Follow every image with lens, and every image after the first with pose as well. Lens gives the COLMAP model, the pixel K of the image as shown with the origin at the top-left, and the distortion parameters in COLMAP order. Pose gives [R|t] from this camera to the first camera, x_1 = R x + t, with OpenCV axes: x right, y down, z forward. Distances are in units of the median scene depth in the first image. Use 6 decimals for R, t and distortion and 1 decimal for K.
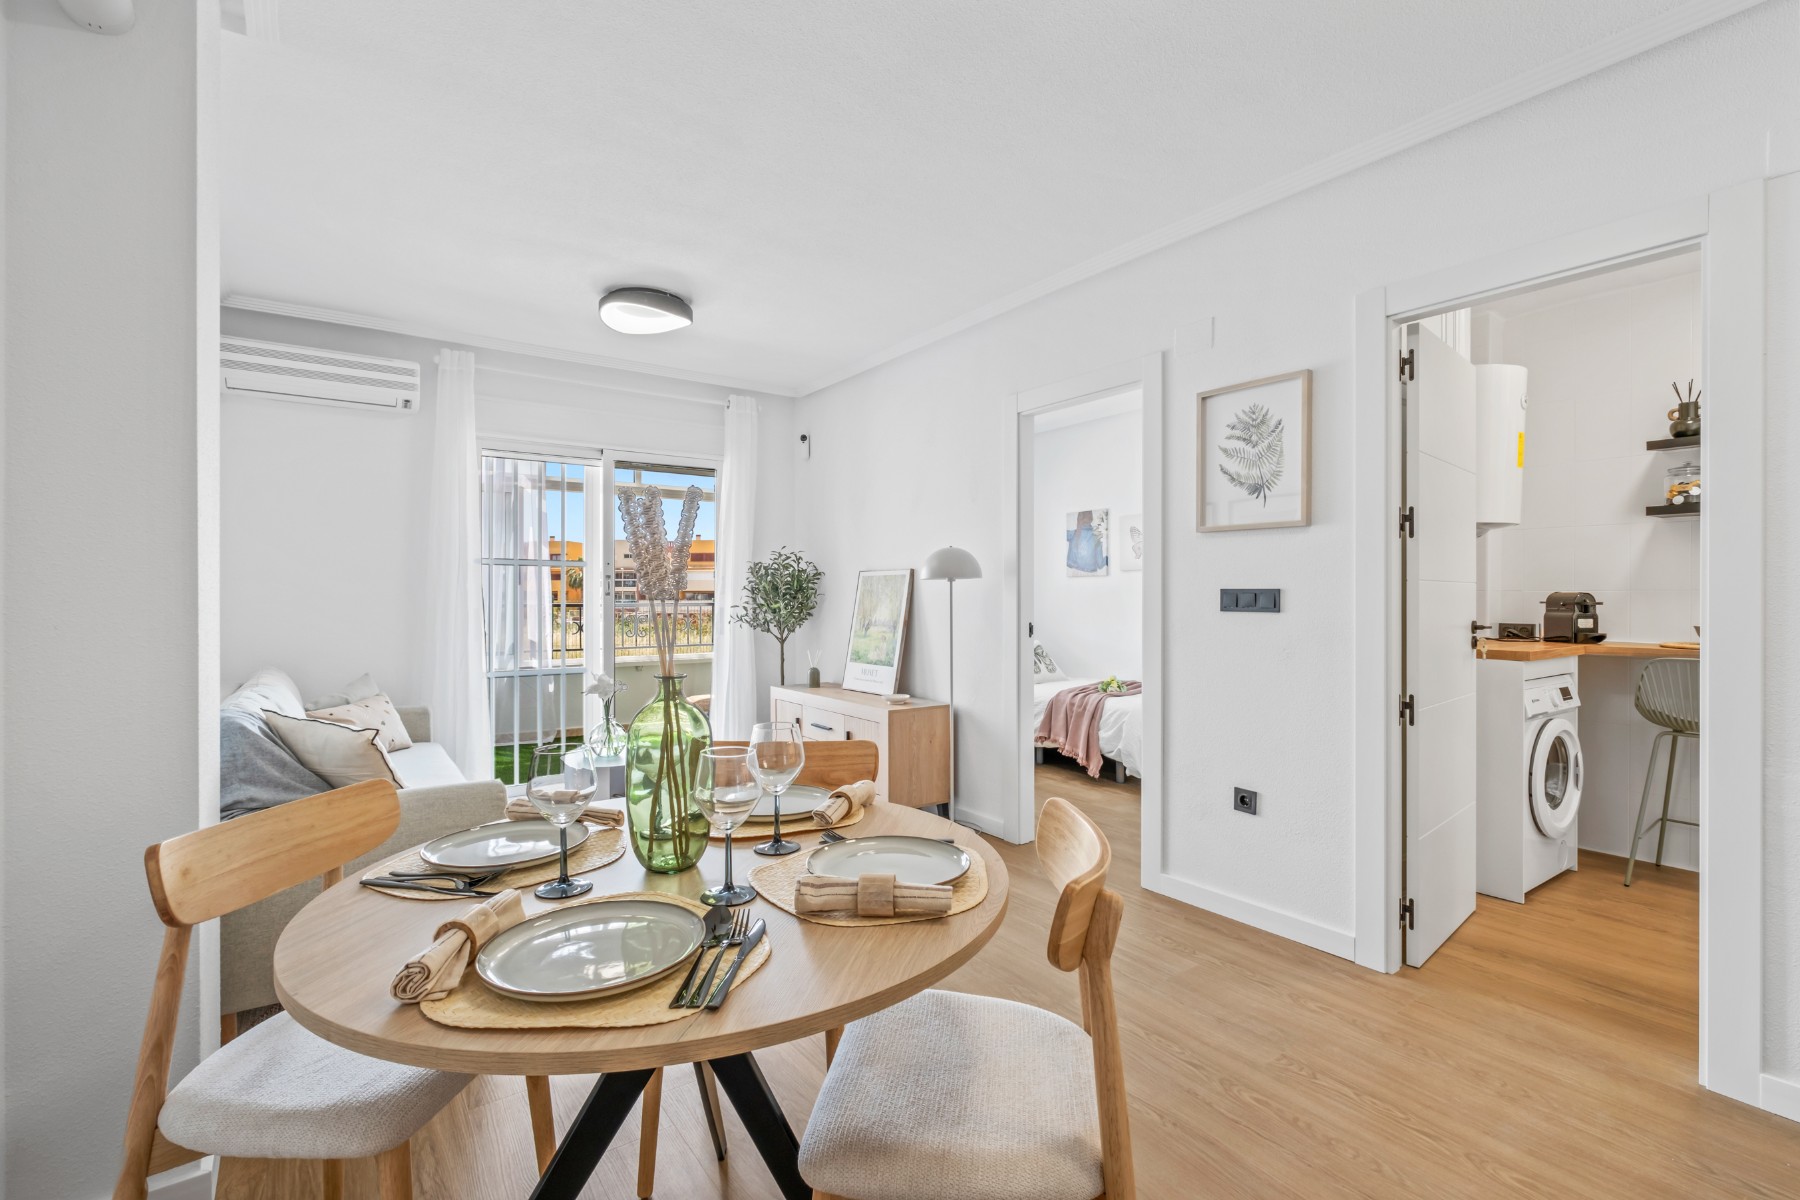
lens RADIAL K [[811.7, 0, 907.4], [0, 811.7, 589.2], [0, 0, 1]] dist [-0.001761, 0.000095]
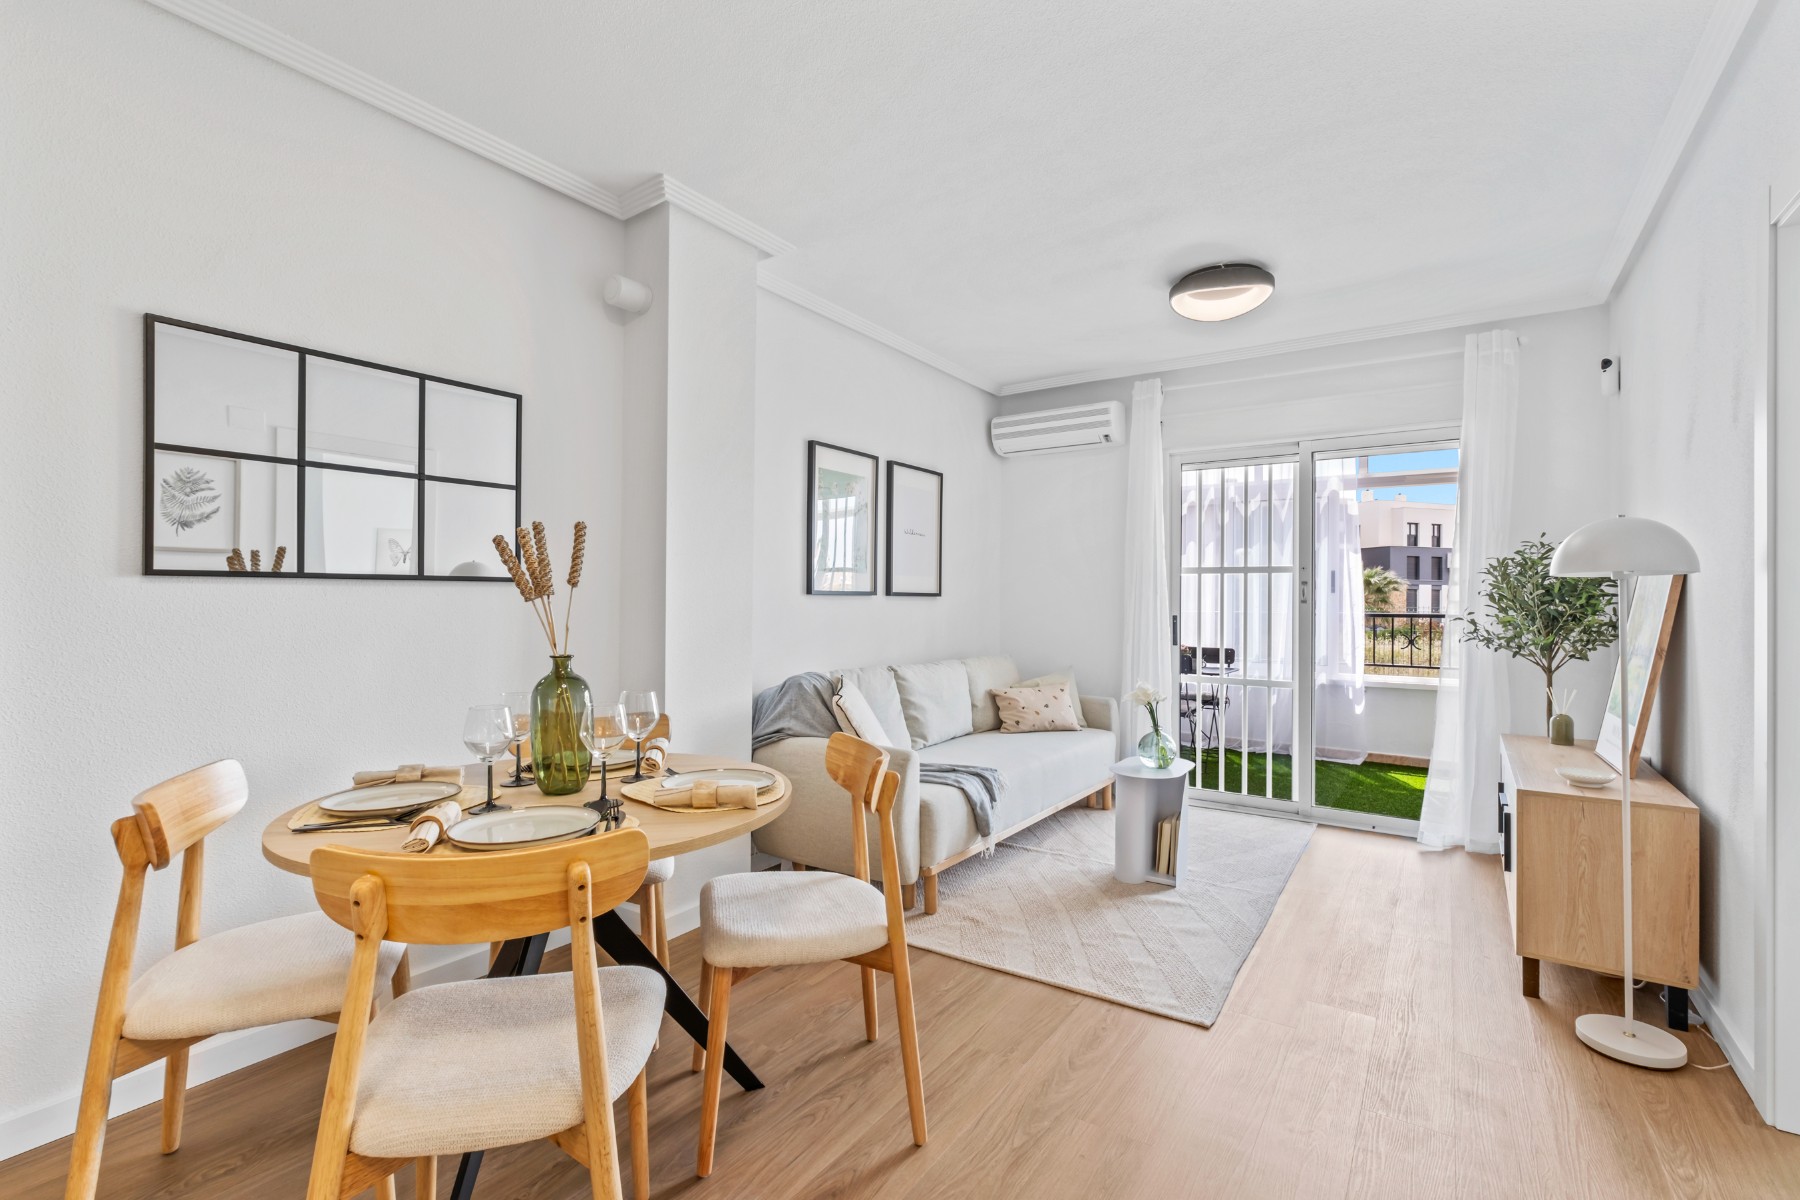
lens RADIAL K [[811.7, 0, 907.4], [0, 811.7, 589.2], [0, 0, 1]] dist [-0.001761, 0.000095]
pose [[0.337207, -0.010694, -0.941370, 0.309732], [-0.001504, 0.999928, -0.011898, 0.003997], [0.941429, 0.005428, 0.337167, 0.263386]]
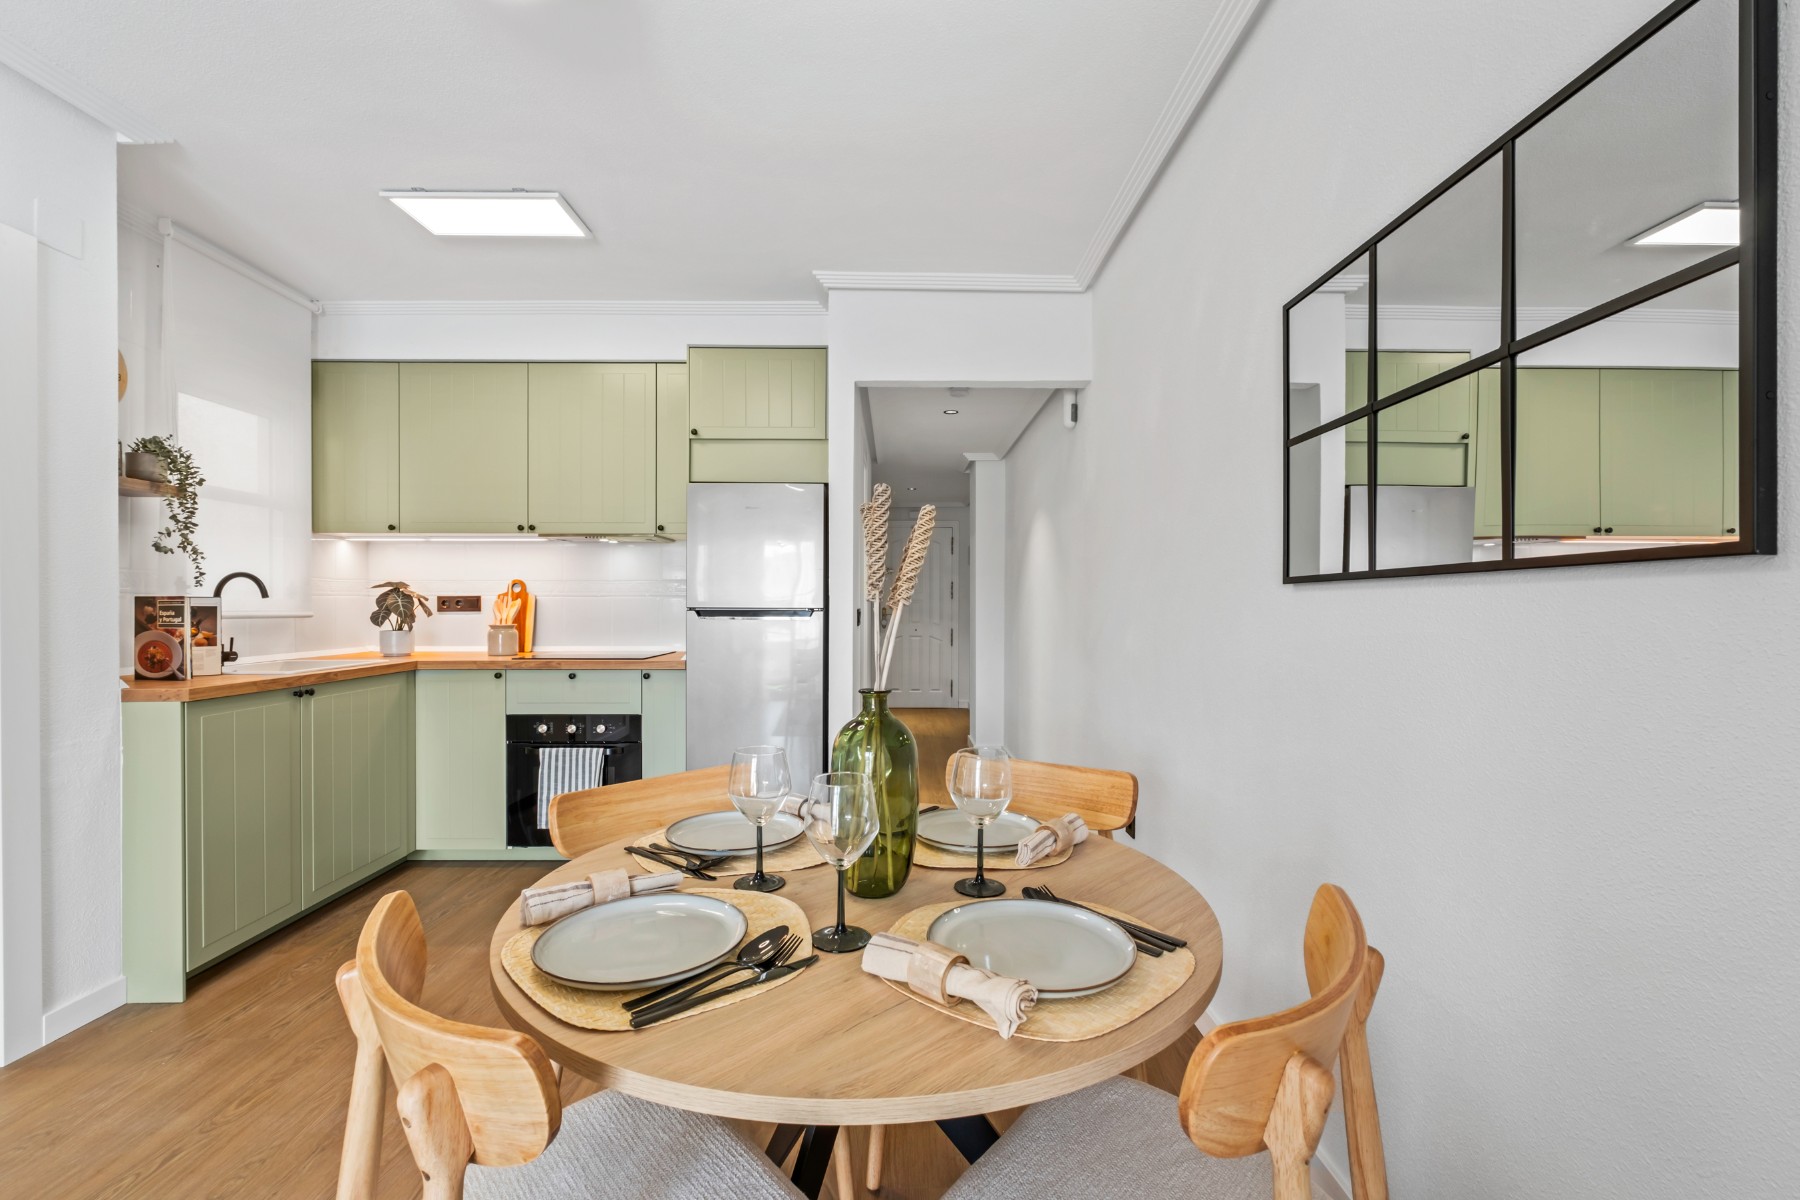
lens RADIAL K [[756.9, 0, 908.3], [0, 756.9, 600.6], [0, 0, 1]] dist [-0.003174, -0.000569]
pose [[-0.815025, -0.001698, 0.579423, -0.203636], [-0.002119, 0.999998, -0.000049, 0.001599], [-0.579422, -0.001268, -0.815027, 0.415258]]
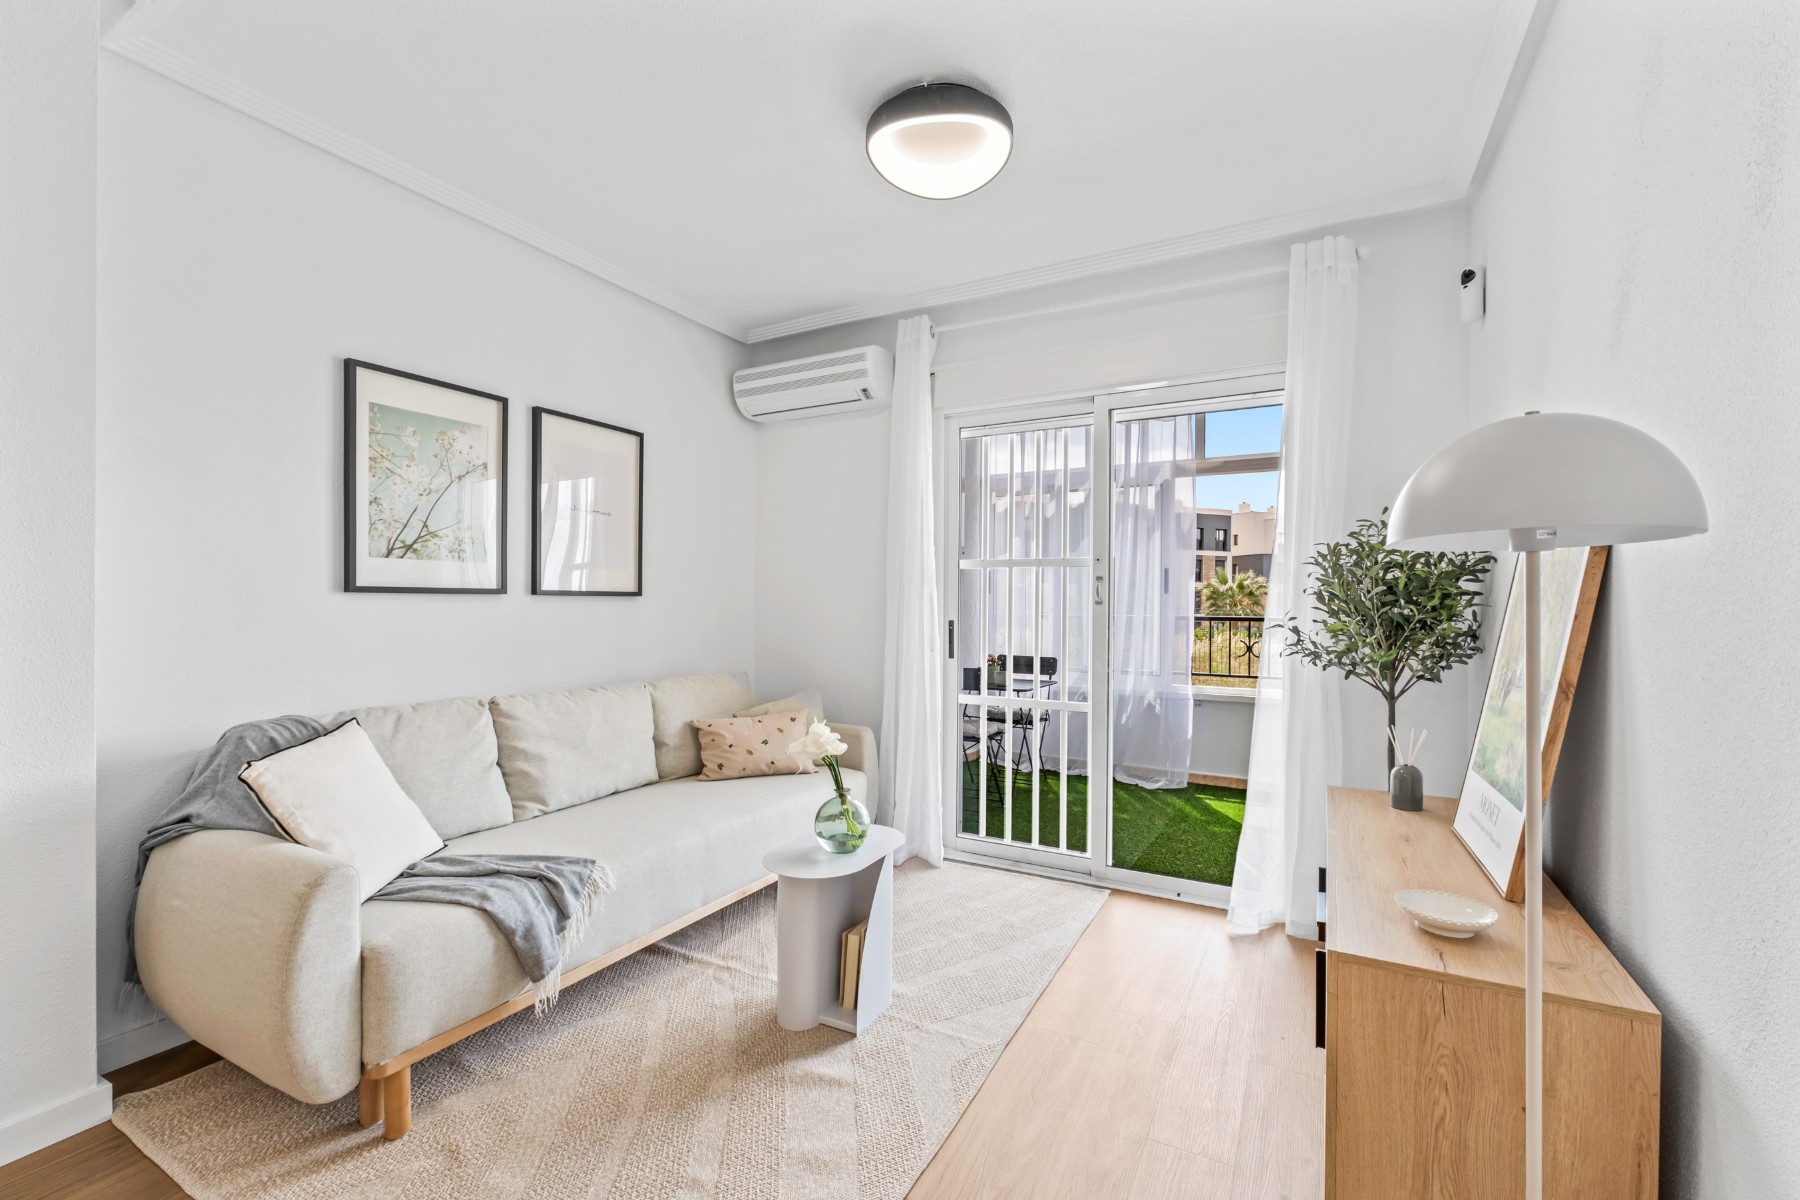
lens RADIAL K [[756.9, 0, 908.3], [0, 756.9, 600.6], [0, 0, 1]] dist [-0.003174, -0.000569]
pose [[0.425194, -0.000233, -0.905102, 0.140900], [-0.001431, 0.999999, -0.000930, 0.005263], [0.905101, 0.001690, 0.425193, 0.539333]]
